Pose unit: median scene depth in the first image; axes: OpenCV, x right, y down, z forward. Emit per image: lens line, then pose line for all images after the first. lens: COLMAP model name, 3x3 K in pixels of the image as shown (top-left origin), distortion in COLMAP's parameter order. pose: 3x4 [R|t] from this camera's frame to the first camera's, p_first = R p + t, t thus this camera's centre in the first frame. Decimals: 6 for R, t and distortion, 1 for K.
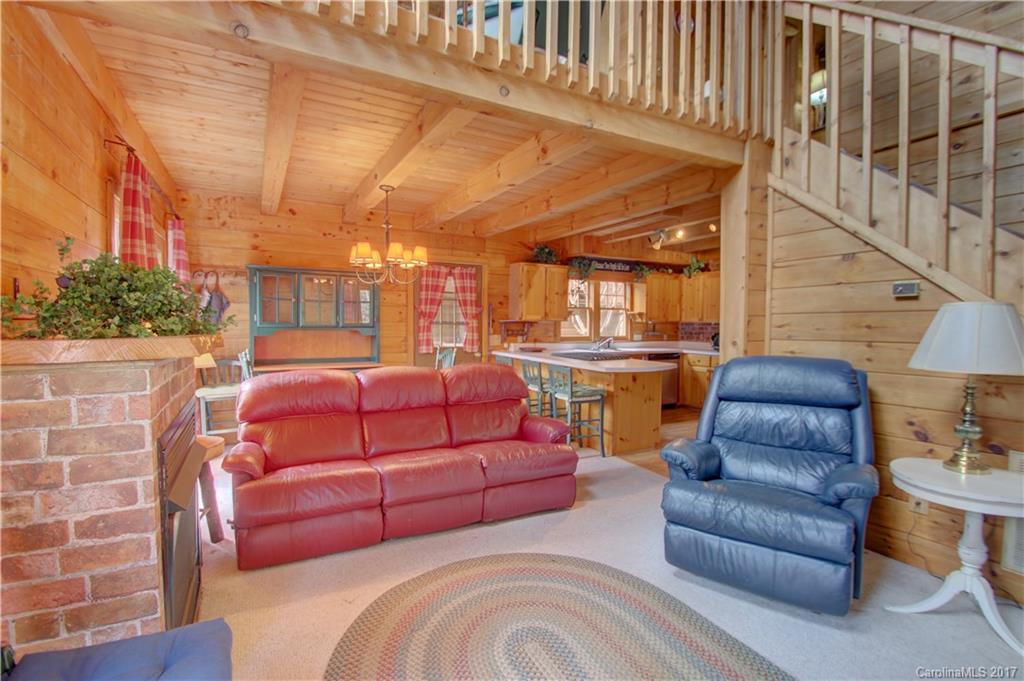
lens RADIAL K [[479.5, 0, 514.1], [0, 479.5, 340.0], [0, 0, 1]] dist [0.001977, -0.007688]
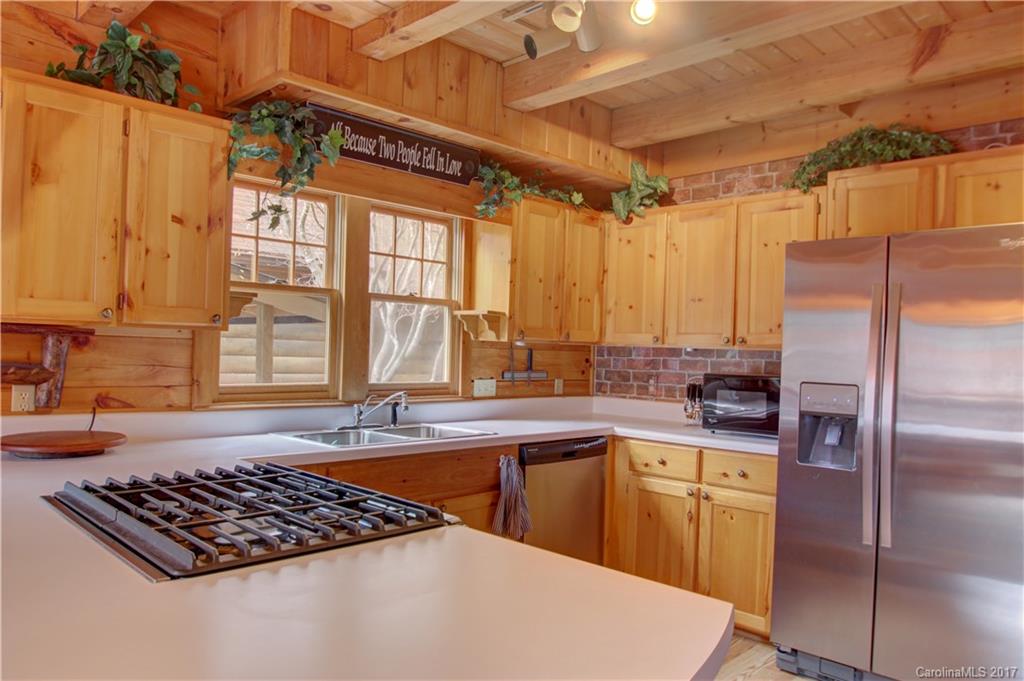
lens RADIAL K [[725.6, 0, 515.1], [0, 725.6, 344.0], [0, 0, 1]] dist [-0.036476, 0.002961]
pose [[0.957410, 0.020702, 0.287990, 0.136416], [-0.008029, 0.998950, -0.045115, -0.014001], [-0.288621, 0.040881, 0.956570, 0.528334]]
